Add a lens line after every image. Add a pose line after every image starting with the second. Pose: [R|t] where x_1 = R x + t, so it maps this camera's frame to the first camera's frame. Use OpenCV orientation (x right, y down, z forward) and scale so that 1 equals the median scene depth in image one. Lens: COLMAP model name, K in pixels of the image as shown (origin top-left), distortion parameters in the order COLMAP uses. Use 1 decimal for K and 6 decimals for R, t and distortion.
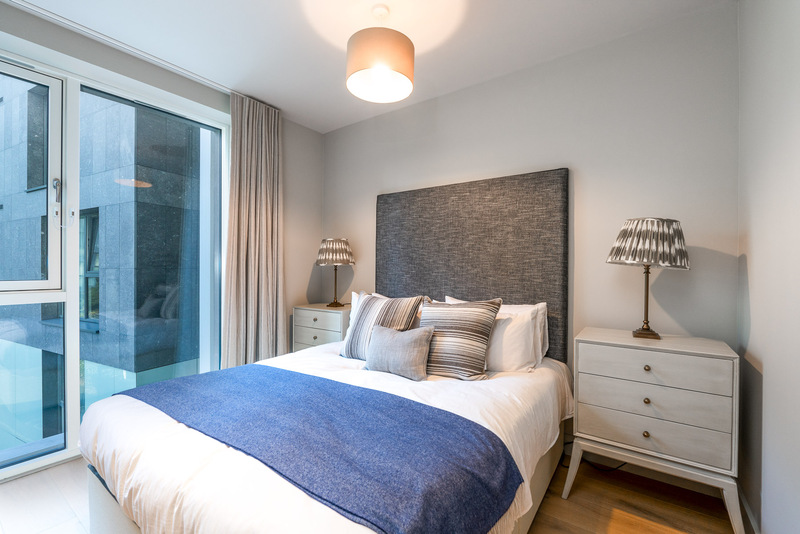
lens RADIAL K [[352.7, 0, 397.5], [0, 352.7, 259.3], [0, 0, 1]] dist [-0.001554, 0.000039]
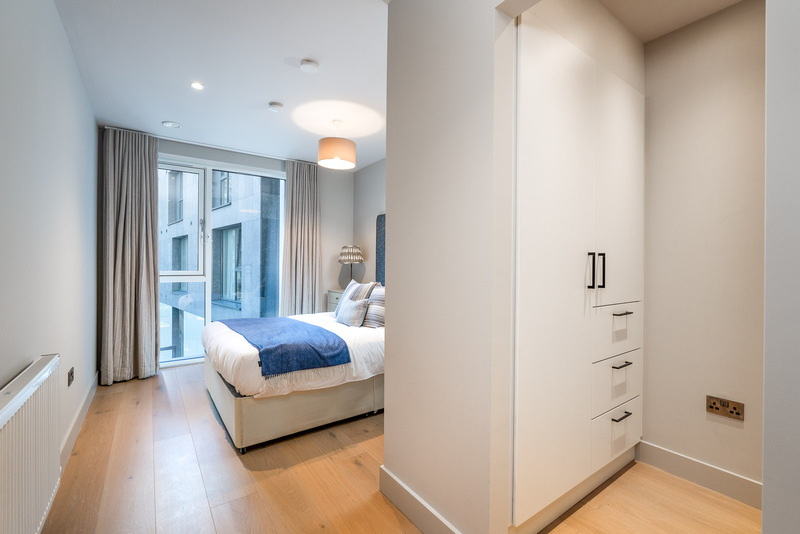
lens RADIAL K [[352.7, 0, 397.5], [0, 352.7, 259.3], [0, 0, 1]] dist [-0.001554, 0.000039]
pose [[0.947633, -0.000214, -0.319361, 0.506676], [0.001715, 0.999989, 0.004417, -0.007313], [0.319356, -0.004733, 0.947623, -0.381000]]
